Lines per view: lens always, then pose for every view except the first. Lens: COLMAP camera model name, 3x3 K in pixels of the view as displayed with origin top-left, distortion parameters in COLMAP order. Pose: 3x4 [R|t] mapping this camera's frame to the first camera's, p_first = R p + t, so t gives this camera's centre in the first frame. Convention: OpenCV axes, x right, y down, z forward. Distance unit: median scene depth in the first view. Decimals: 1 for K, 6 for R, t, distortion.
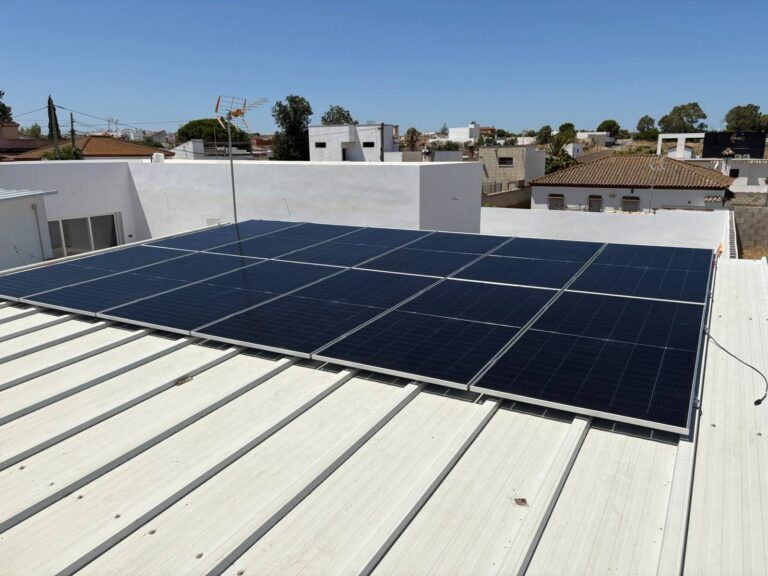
lens RADIAL K [[588.2, 0, 390.5], [0, 588.2, 256.6], [0, 0, 1]] dist [0.103096, -0.080800]
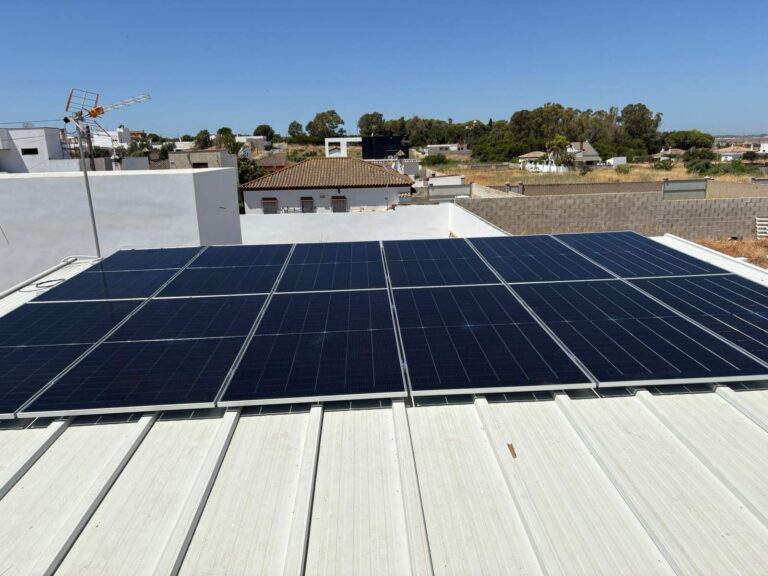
lens RADIAL K [[580.4, 0, 366.4], [0, 580.4, 319.0], [0, 0, 1]] dist [-0.001573, 0.000483]
pose [[0.839969, -0.169527, 0.515474, -0.102047], [0.118598, 0.984334, 0.130469, -0.009646], [-0.529516, -0.048456, 0.846915, 0.053891]]
